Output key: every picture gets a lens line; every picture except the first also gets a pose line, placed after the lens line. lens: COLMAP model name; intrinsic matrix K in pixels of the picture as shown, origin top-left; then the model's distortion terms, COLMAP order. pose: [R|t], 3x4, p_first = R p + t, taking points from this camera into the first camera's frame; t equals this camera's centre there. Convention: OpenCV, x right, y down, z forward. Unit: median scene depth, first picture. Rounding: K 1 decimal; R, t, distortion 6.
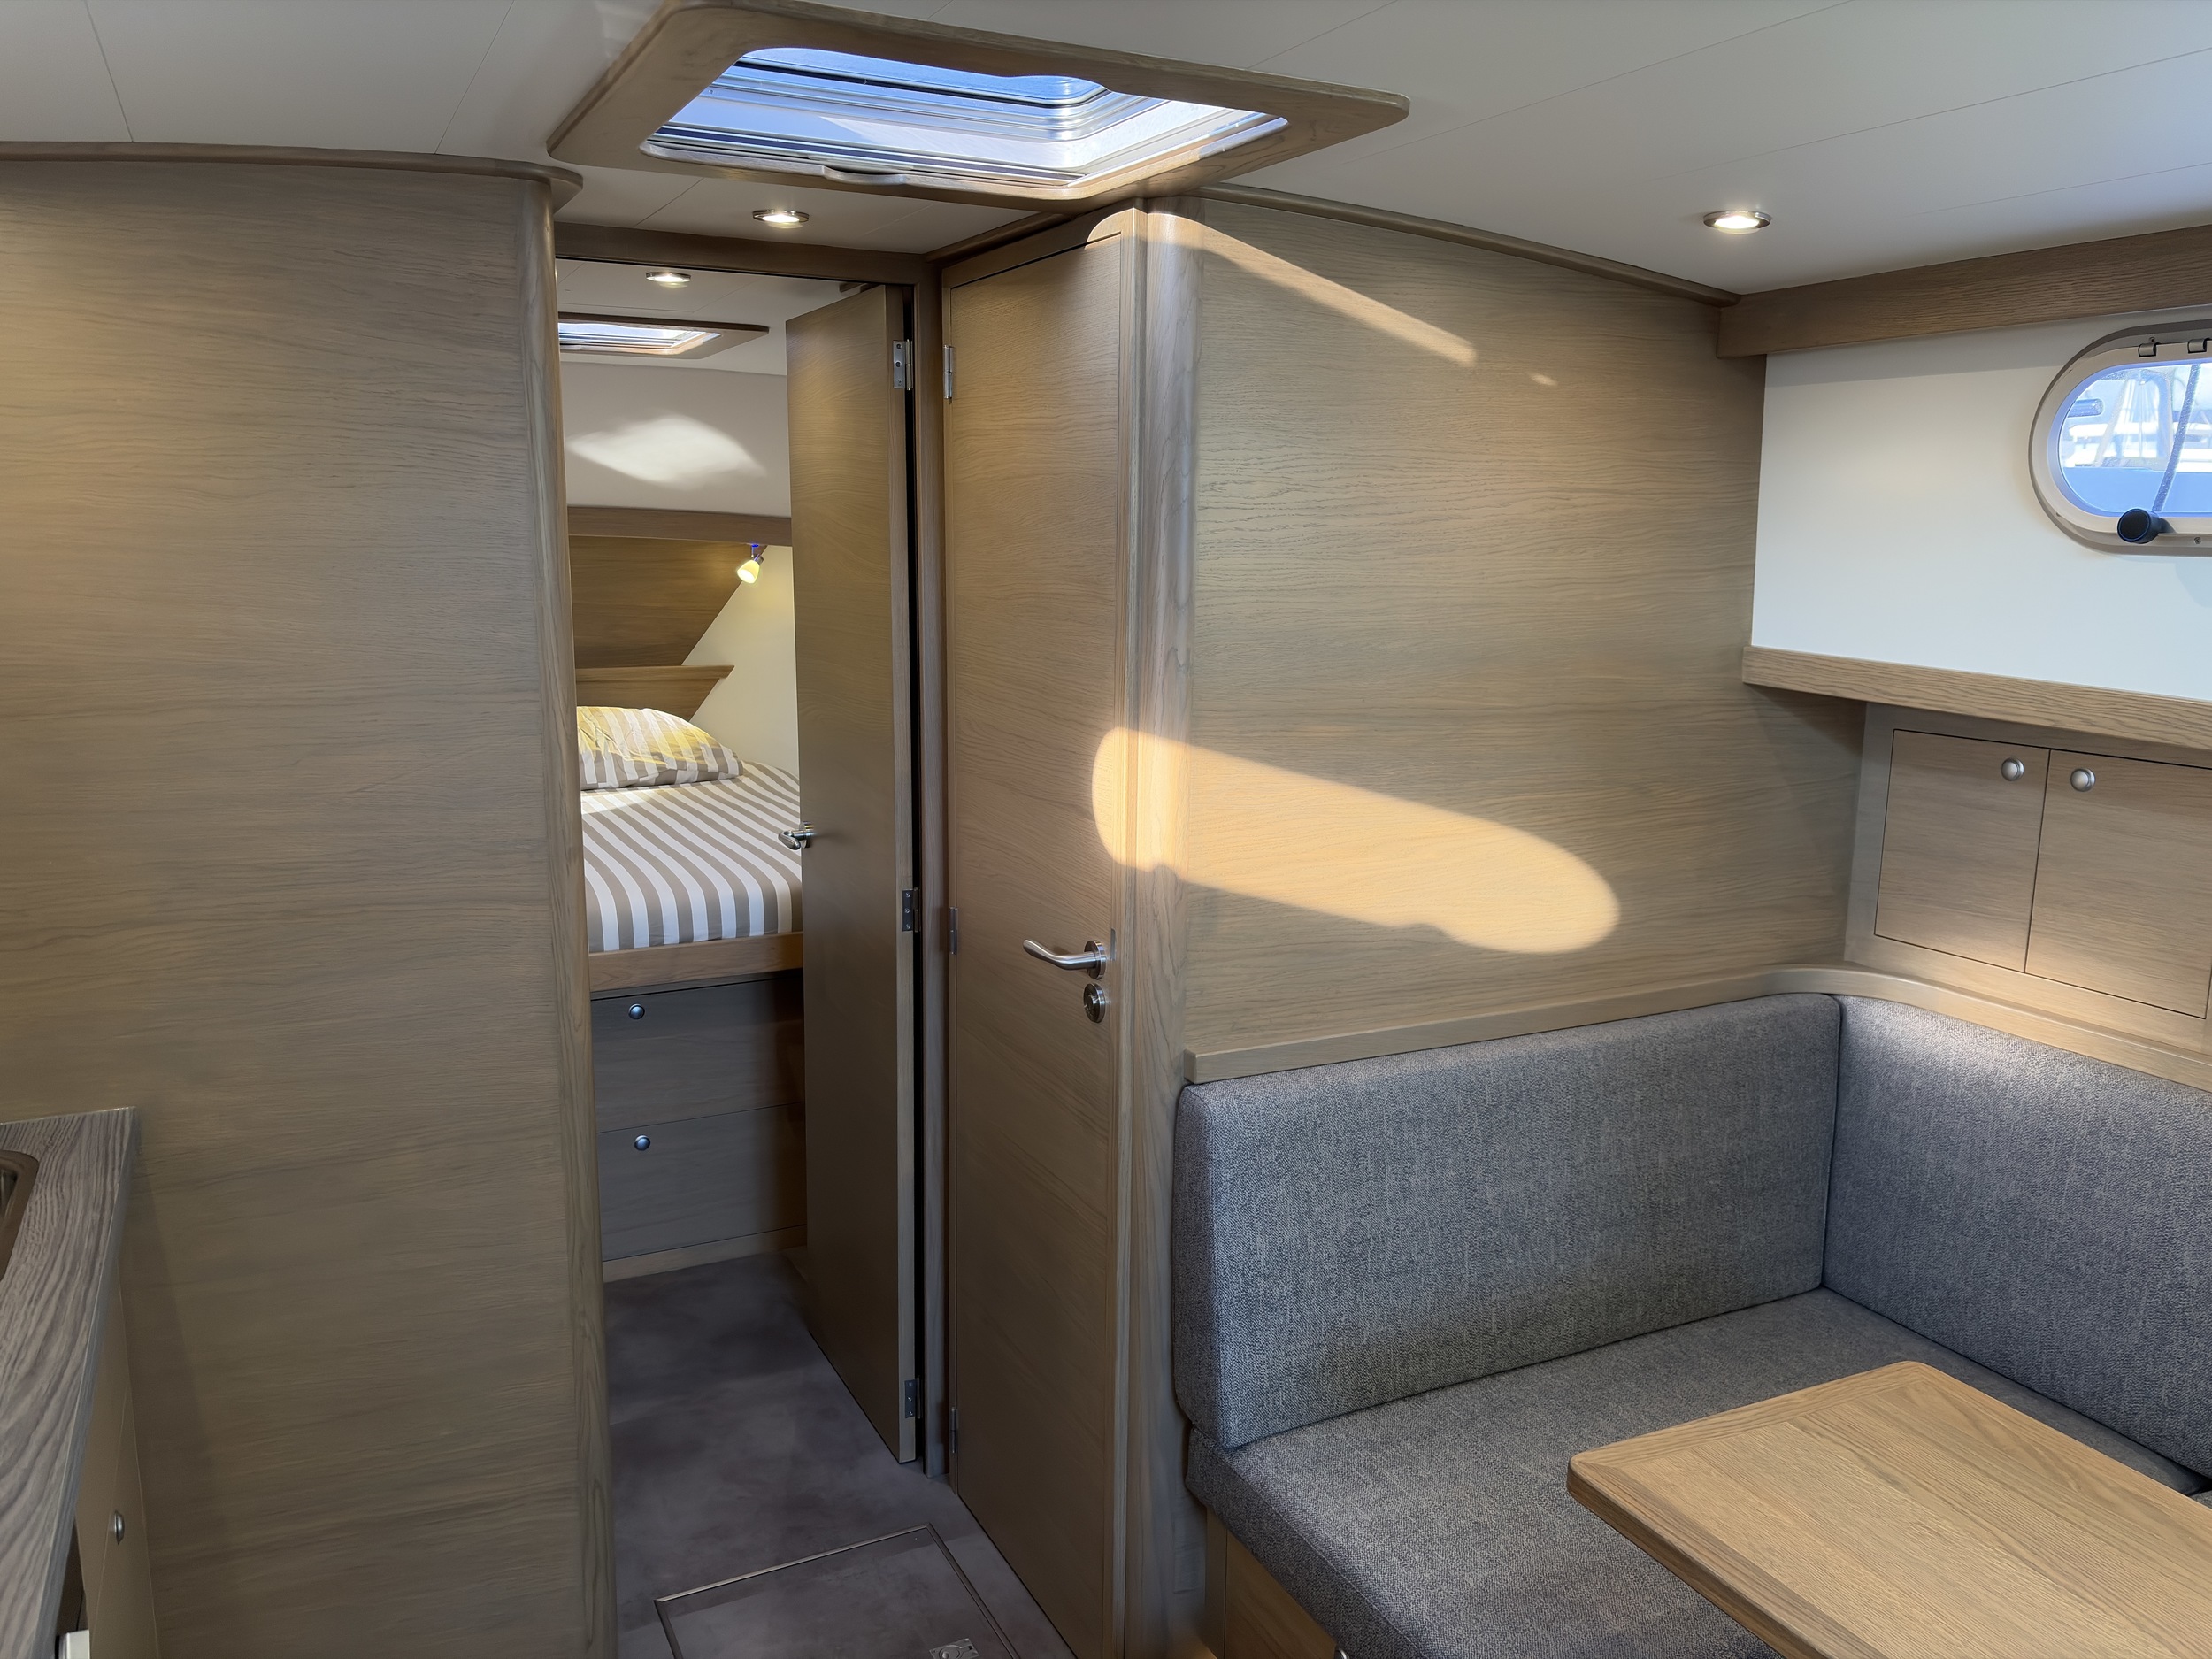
lens RADIAL K [[1669.1, 0, 1123.4], [0, 1669.1, 843.6], [0, 0, 1]] dist [0.055231, -0.066384]
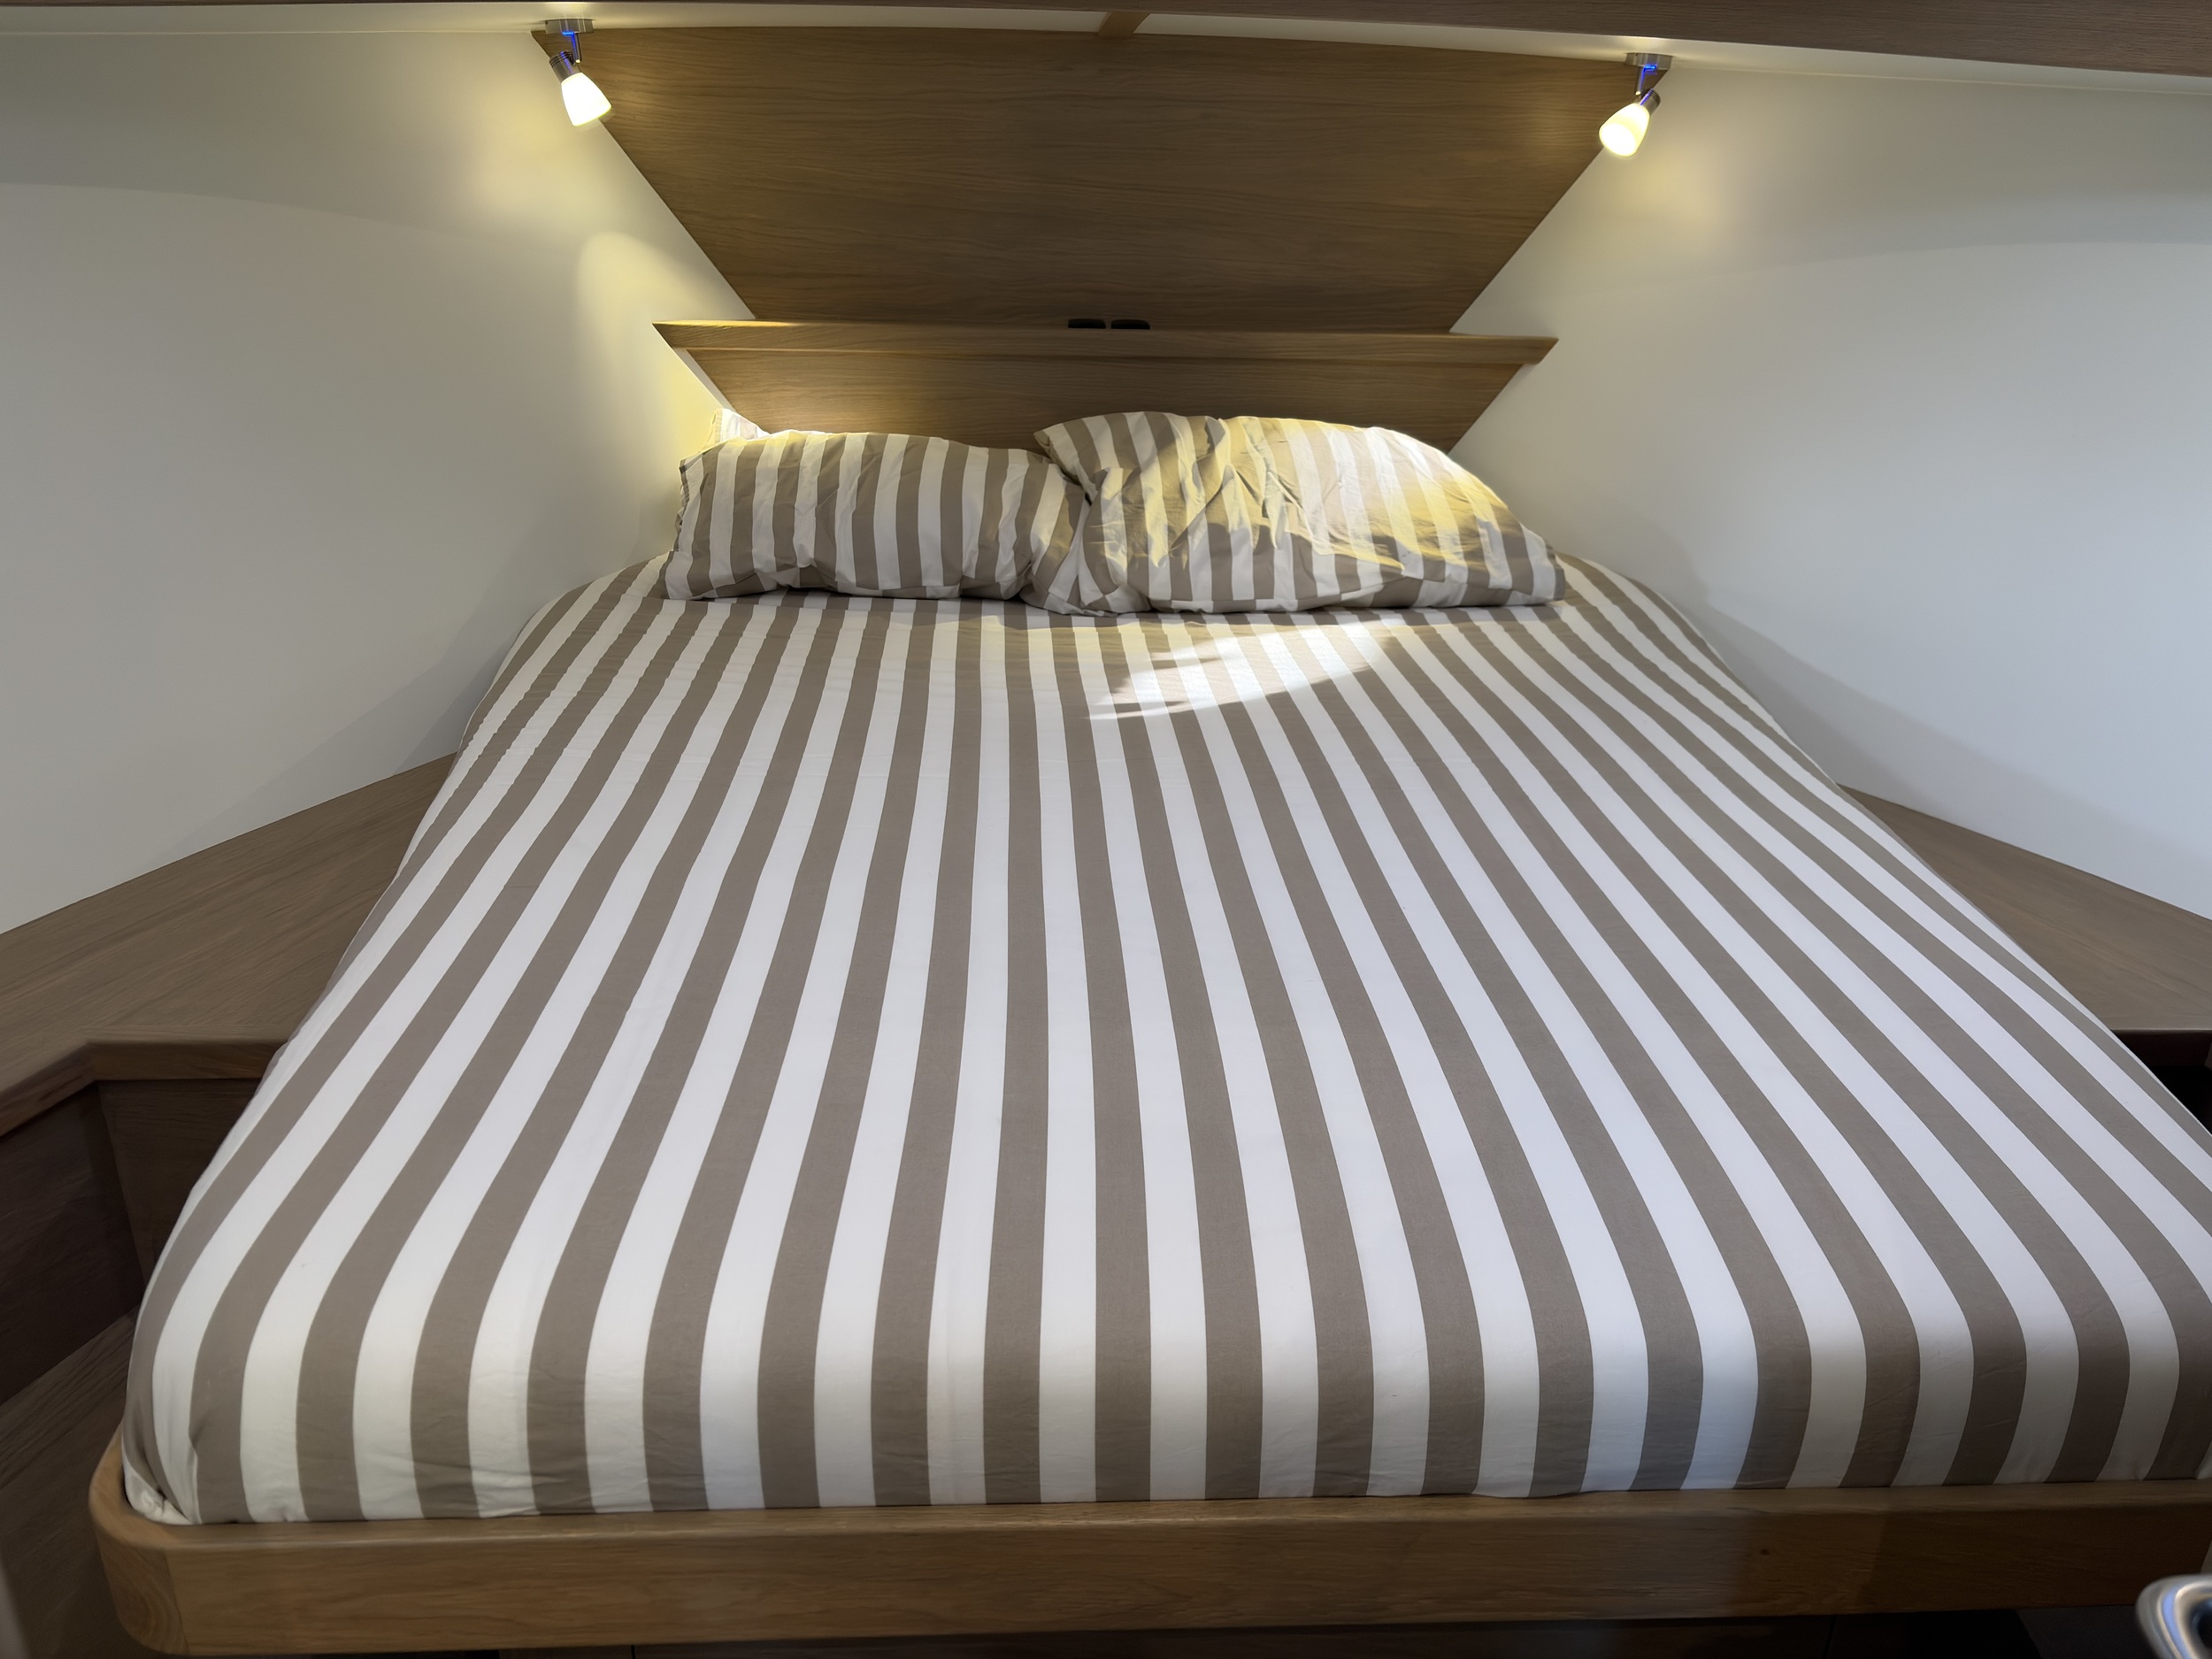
lens RADIAL K [[1669.1, 0, 1093.1], [0, 1669.1, 857.7], [0, 0, 1]] dist [0.055231, -0.066384]
pose [[0.910456, 0.168215, -0.377855, -0.161022], [-0.084048, 0.969744, 0.229199, -0.067214], [0.404977, -0.176918, 0.897047, 0.532978]]
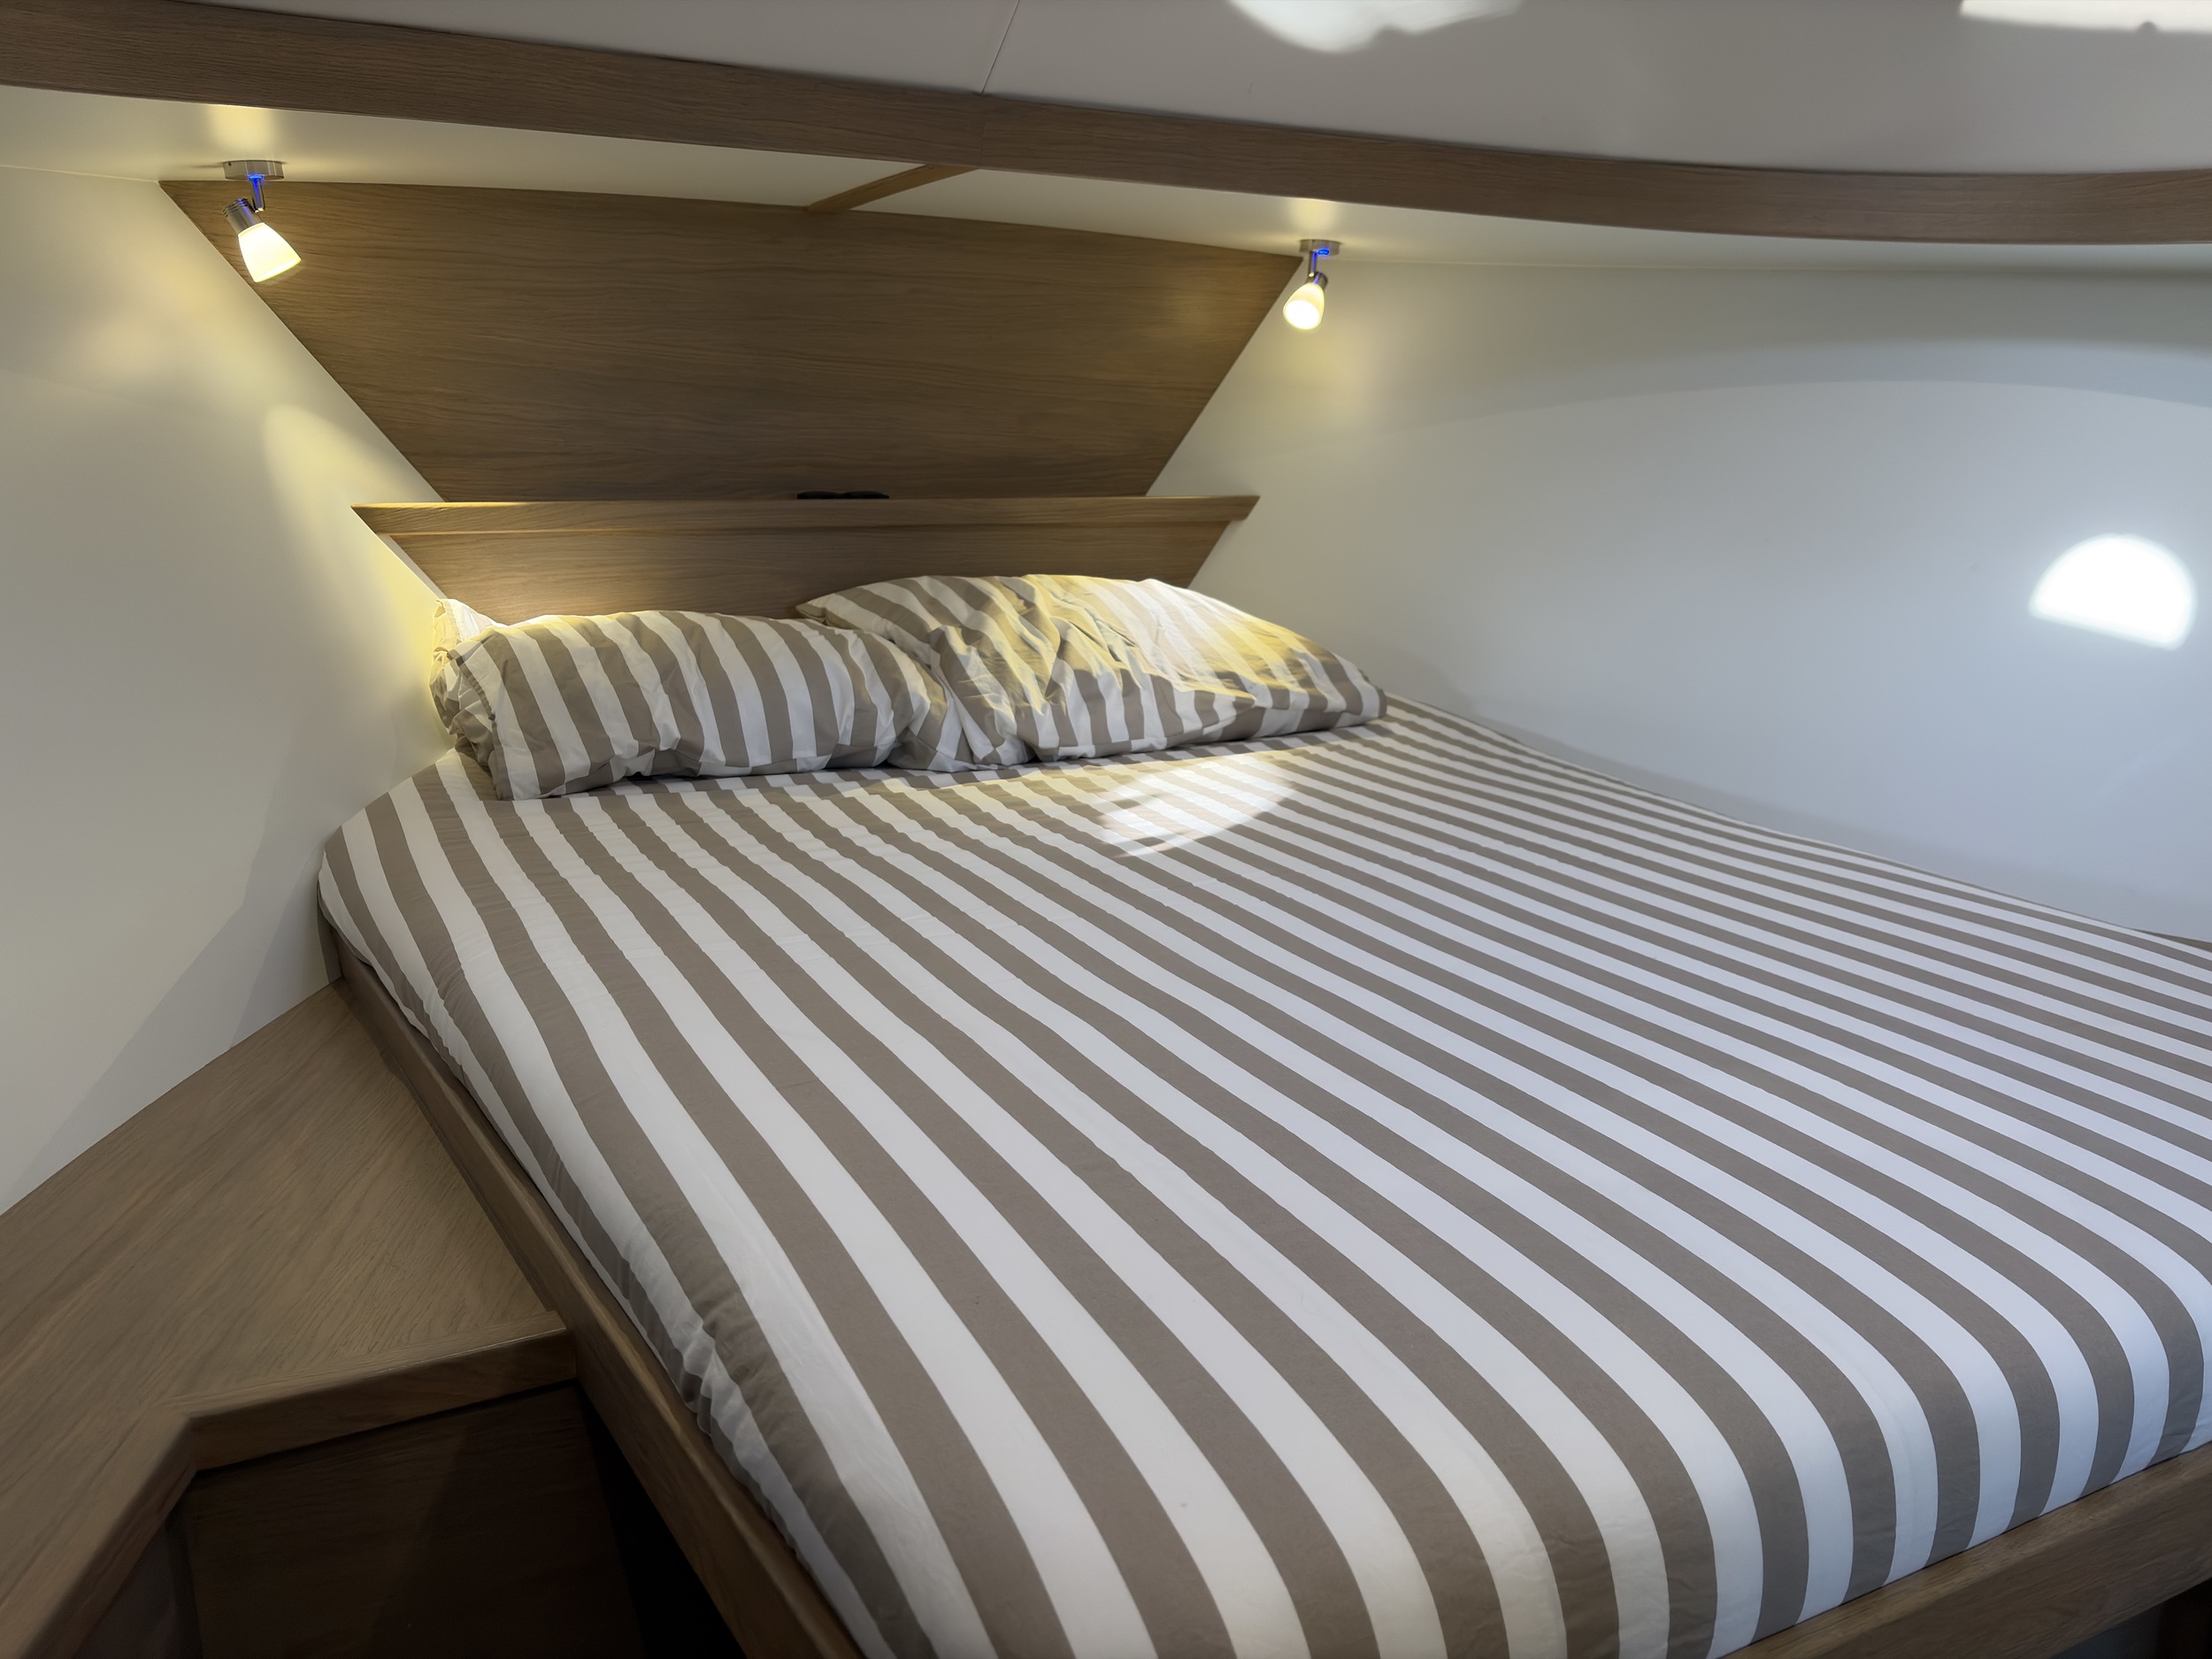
lens RADIAL K [[1669.1, 0, 1059.8], [0, 1669.1, 873.2], [0, 0, 1]] dist [0.055231, -0.066384]
pose [[0.999955, 0.002418, -0.009228, -0.318890], [-0.001600, 0.996157, 0.087572, -0.038679], [0.009404, -0.087553, 0.996115, 0.520342]]
